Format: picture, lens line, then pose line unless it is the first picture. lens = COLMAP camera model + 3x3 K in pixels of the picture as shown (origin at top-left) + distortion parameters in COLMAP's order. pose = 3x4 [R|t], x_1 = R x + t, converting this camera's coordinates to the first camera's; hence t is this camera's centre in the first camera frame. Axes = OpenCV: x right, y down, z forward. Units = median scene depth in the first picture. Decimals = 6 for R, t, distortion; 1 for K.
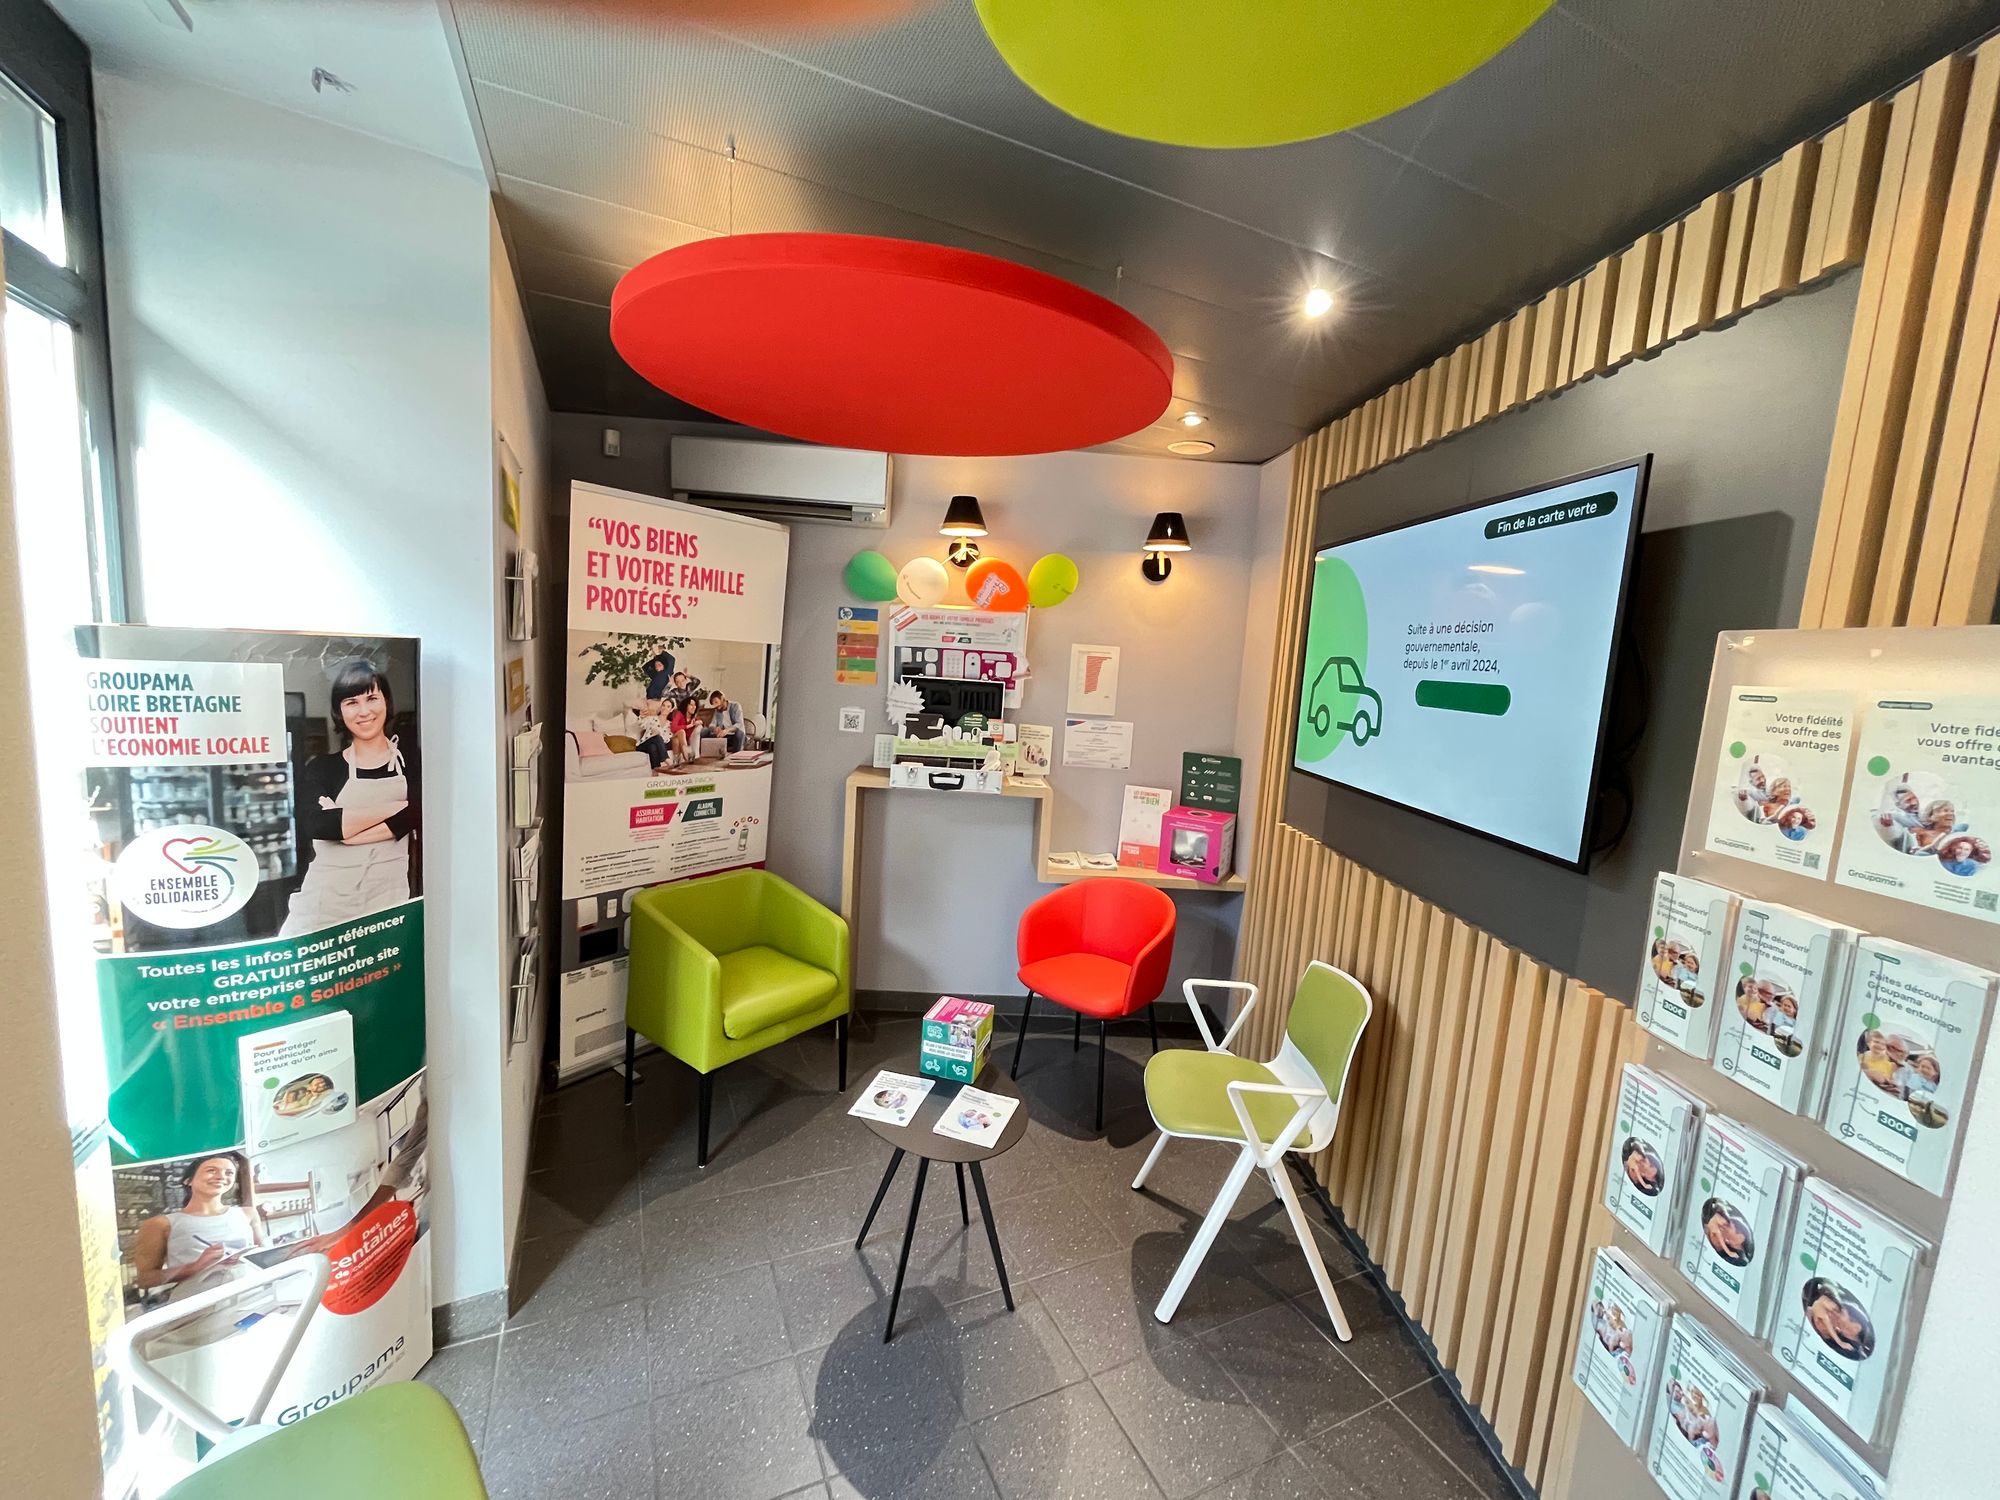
lens RADIAL K [[810.0, 0, 1001.4], [0, 810.0, 749.9], [0, 0, 1]] dist [-0.000425, -0.000209]
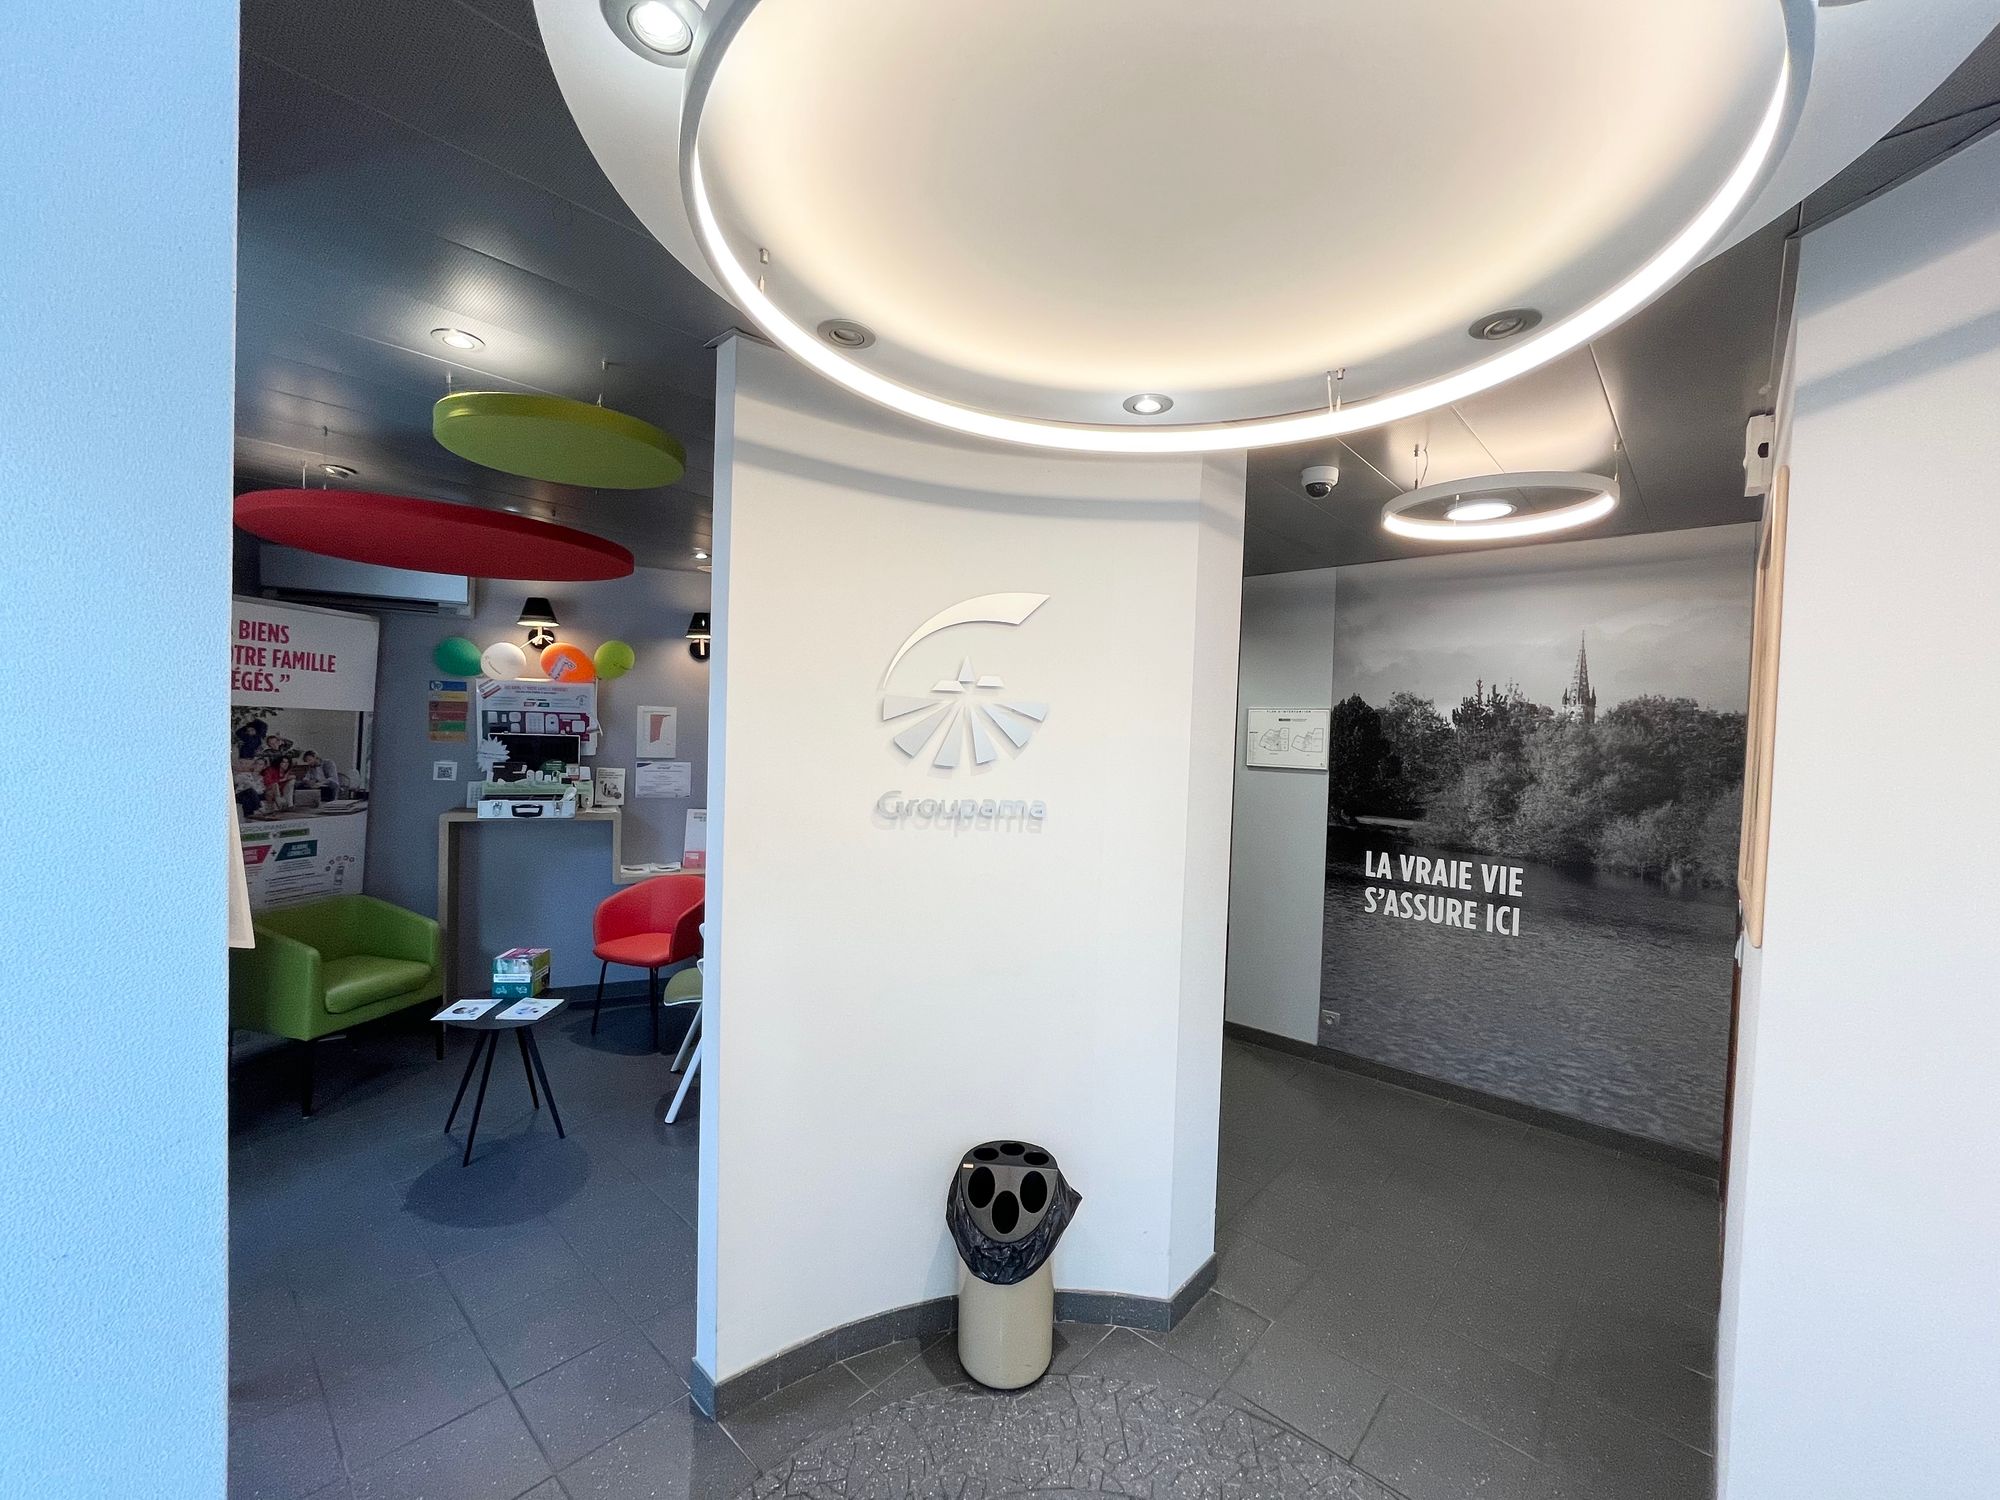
lens RADIAL K [[810.0, 0, 997.8], [0, 810.0, 750.5], [0, 0, 1]] dist [-0.000425, -0.000209]
pose [[0.926909, -0.043648, 0.372739, 0.148197], [0.071779, 0.995497, -0.061921, 0.074218], [-0.368357, 0.084150, 0.925868, -0.490318]]
